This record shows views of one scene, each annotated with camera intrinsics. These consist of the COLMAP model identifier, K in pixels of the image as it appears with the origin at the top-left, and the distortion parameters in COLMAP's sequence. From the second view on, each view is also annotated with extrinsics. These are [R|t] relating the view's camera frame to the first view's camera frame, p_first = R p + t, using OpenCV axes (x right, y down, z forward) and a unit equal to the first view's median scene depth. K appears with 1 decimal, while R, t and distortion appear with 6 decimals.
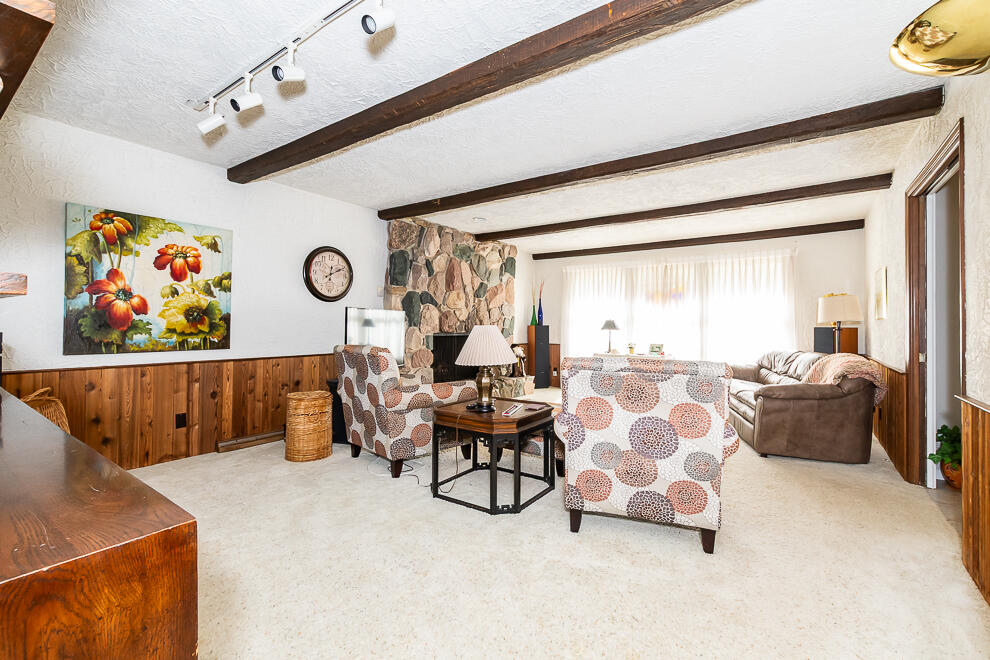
lens RADIAL K [[430.6, 0, 500.4], [0, 430.6, 323.7], [0, 0, 1]] dist [-0.000194, -0.000038]
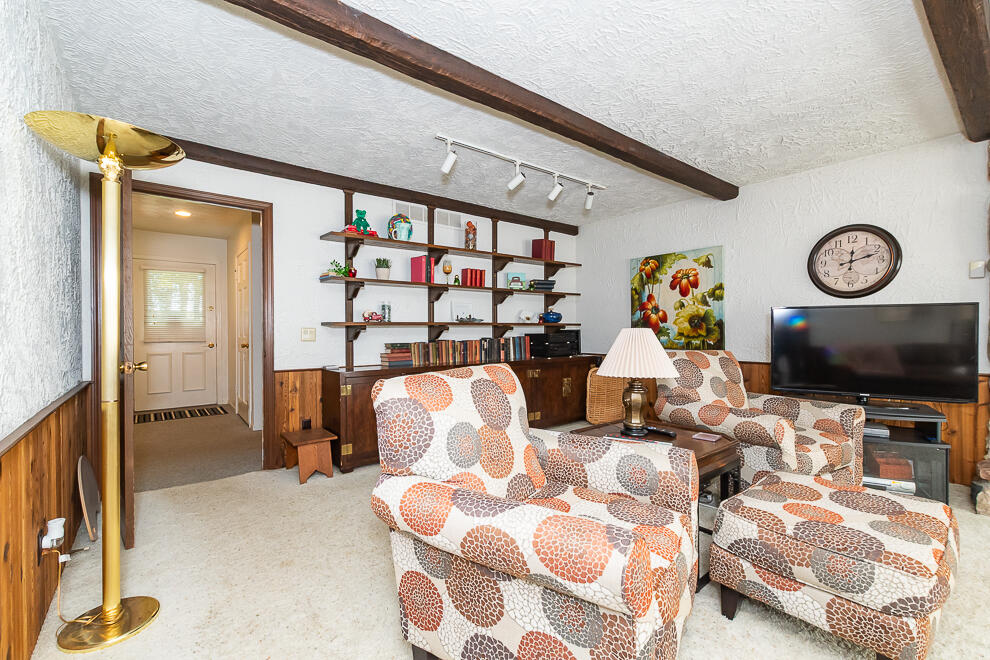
lens RADIAL K [[430.9, 0, 486.9], [0, 430.9, 329.7], [0, 0, 1]] dist [0.001716, 0.000239]
pose [[-0.296927, -0.003910, -0.954892, 0.449498], [0.008088, 0.999945, -0.006610, 0.004000], [0.954866, -0.009686, -0.296879, 0.533581]]
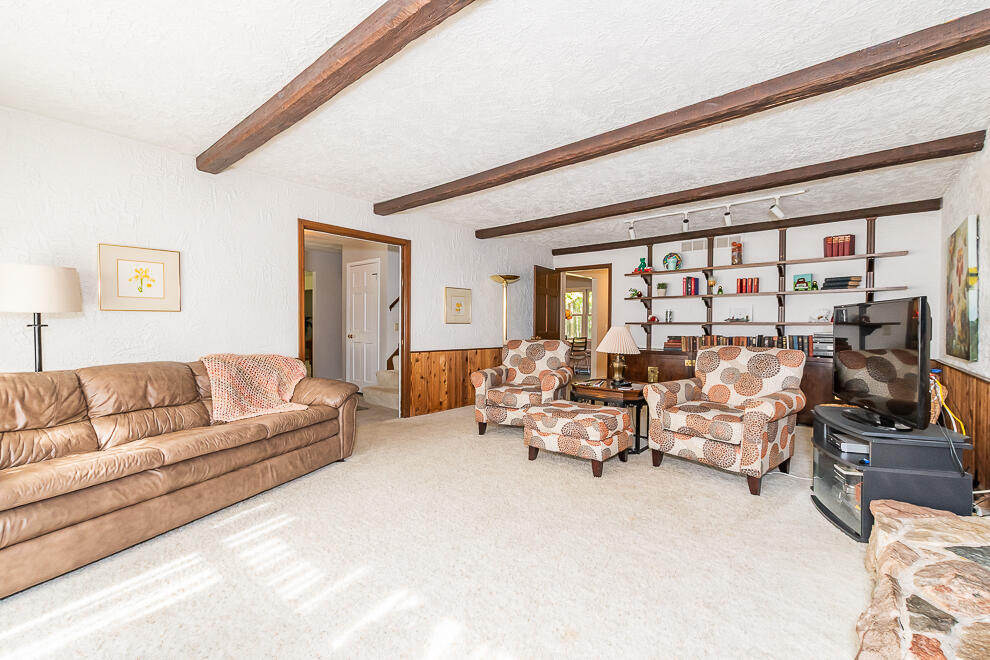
lens RADIAL K [[421.9, 0, 495.0], [0, 421.9, 330.0], [0, 0, 1]] dist [-0.000961, -0.000559]
pose [[-0.994537, -0.012325, 0.103651, 0.132569], [-0.011872, 0.999917, 0.004986, 0.005376], [-0.103704, 0.003728, -0.994601, 1.346689]]
